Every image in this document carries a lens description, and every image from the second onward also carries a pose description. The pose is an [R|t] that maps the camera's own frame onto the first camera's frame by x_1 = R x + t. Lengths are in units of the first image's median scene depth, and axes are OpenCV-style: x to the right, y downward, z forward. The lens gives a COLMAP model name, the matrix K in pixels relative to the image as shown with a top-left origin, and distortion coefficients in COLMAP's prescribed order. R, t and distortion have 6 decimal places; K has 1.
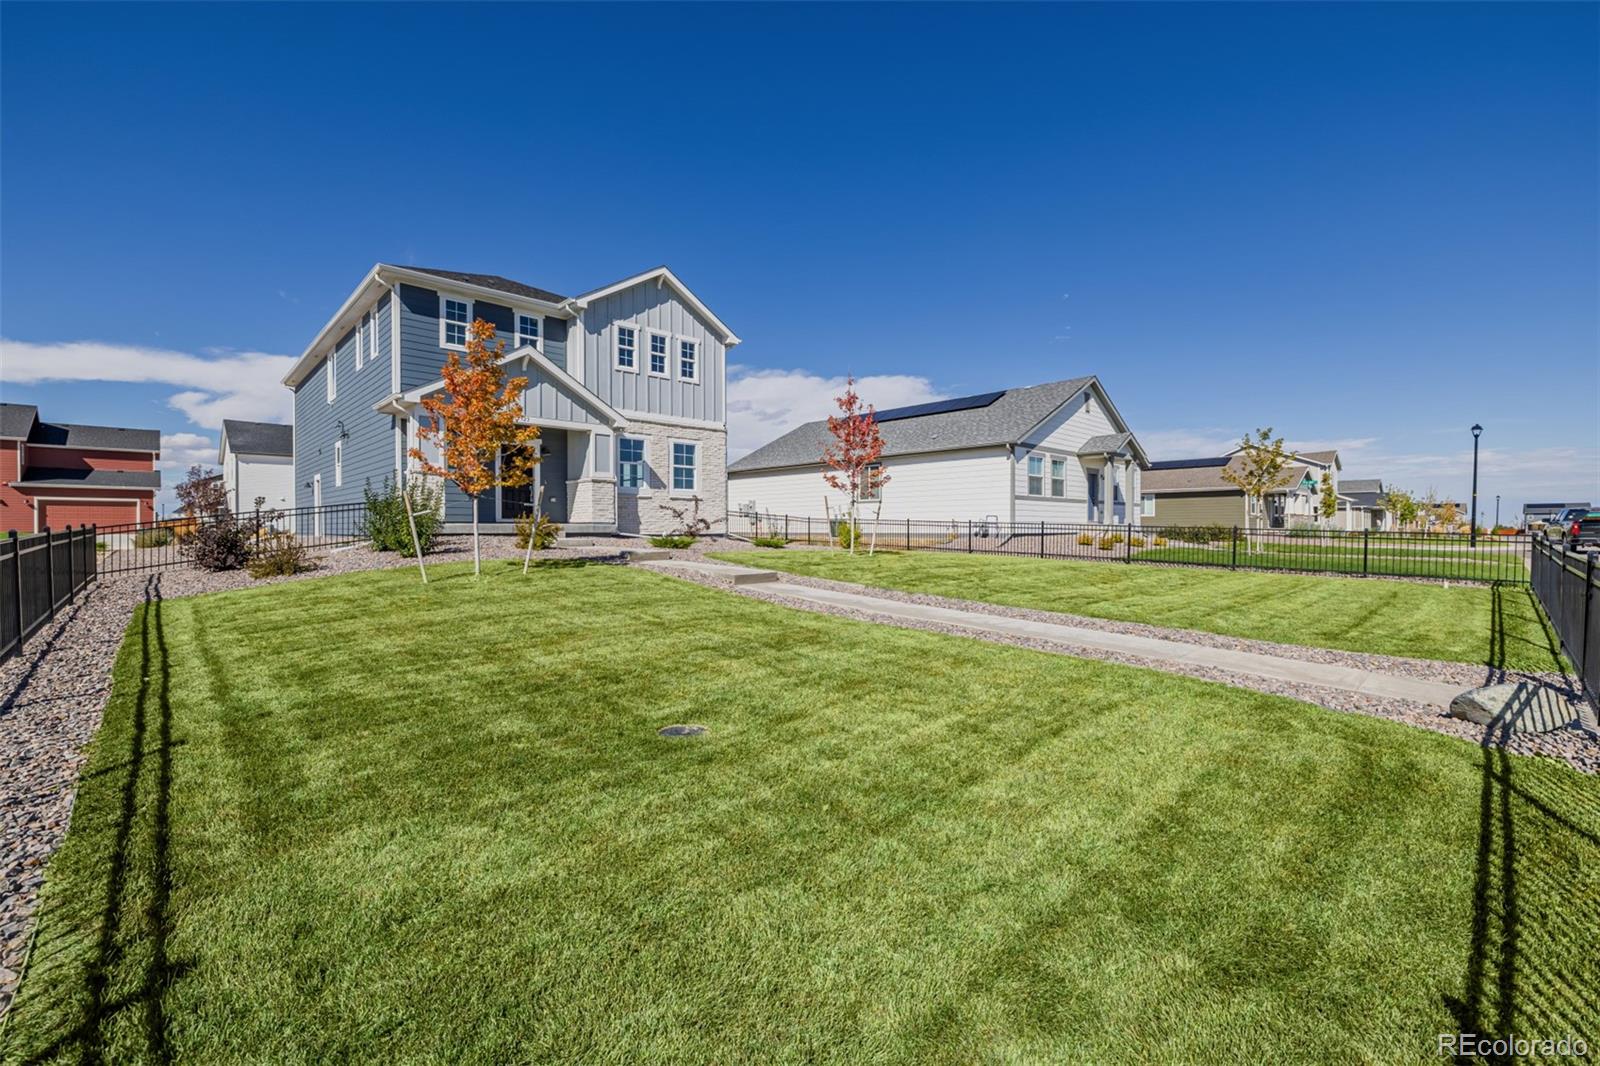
lens RADIAL K [[668.4, 0, 803.1], [0, 668.4, 531.9], [0, 0, 1]] dist [-0.004449, -0.000337]
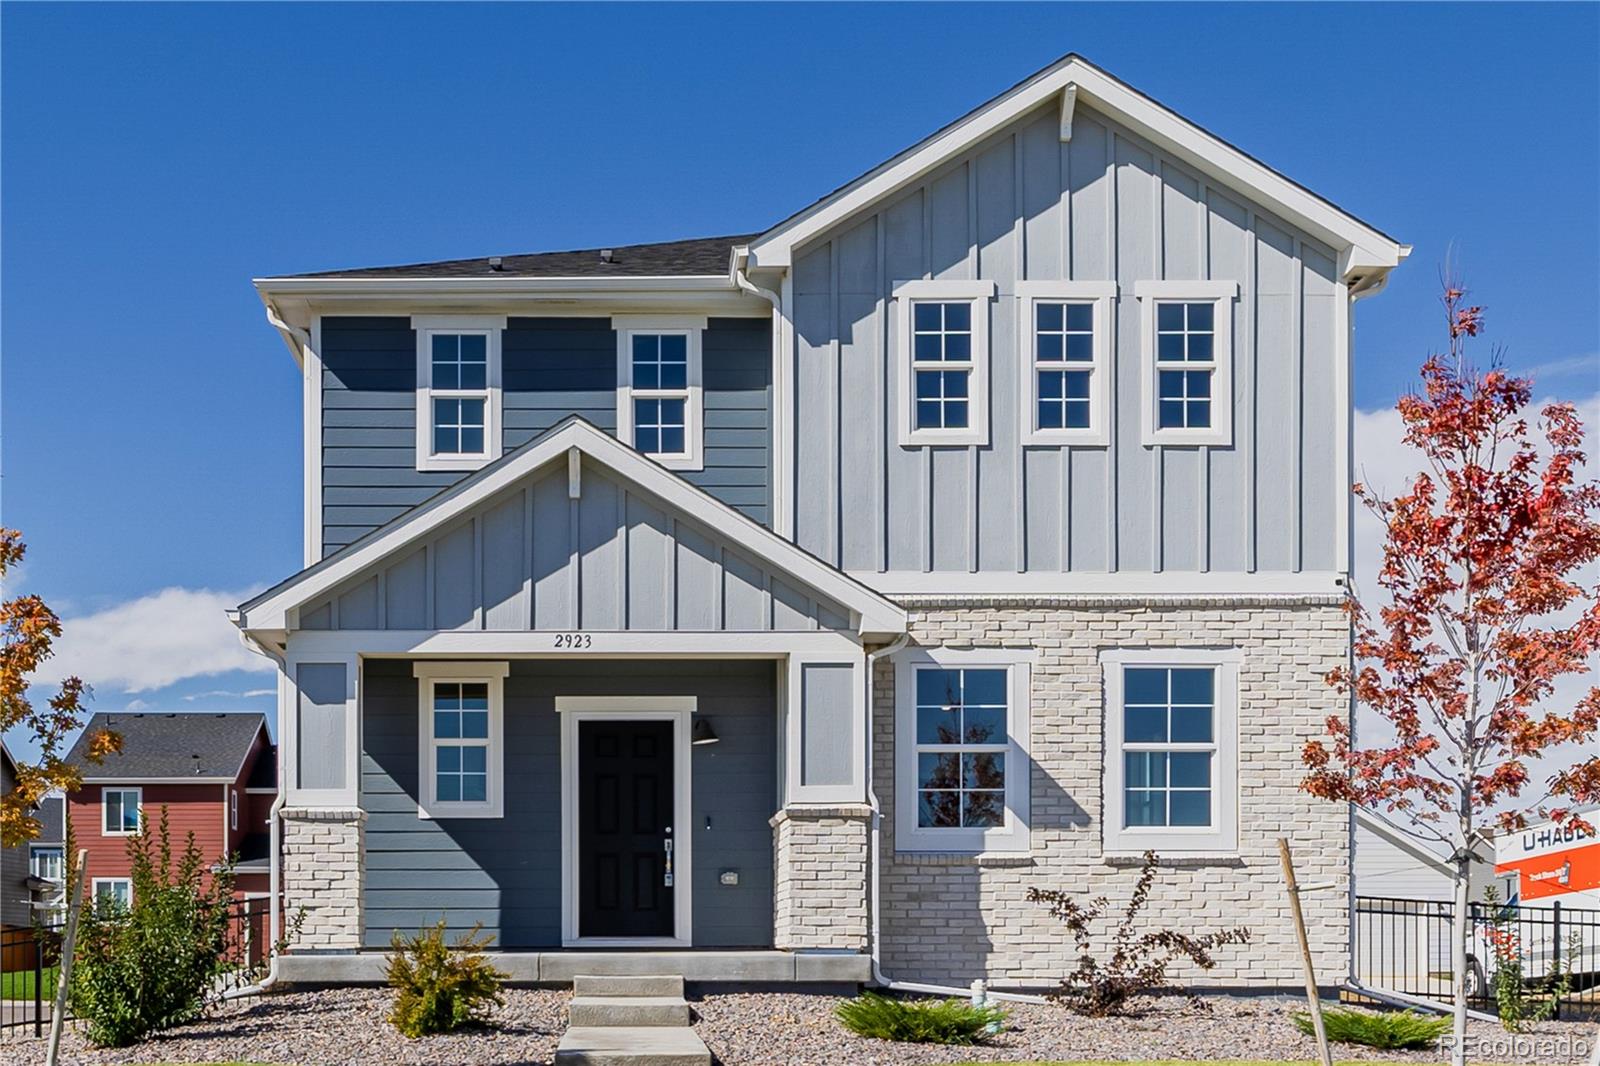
lens RADIAL K [[668.4, 0, 797.3], [0, 668.4, 541.2], [0, 0, 1]] dist [-0.004449, -0.000337]
pose [[0.723130, 0.002122, -0.690708, -0.100495], [-0.003198, 0.999995, -0.000276, -0.190517], [0.690704, 0.002409, 0.723133, 0.713917]]
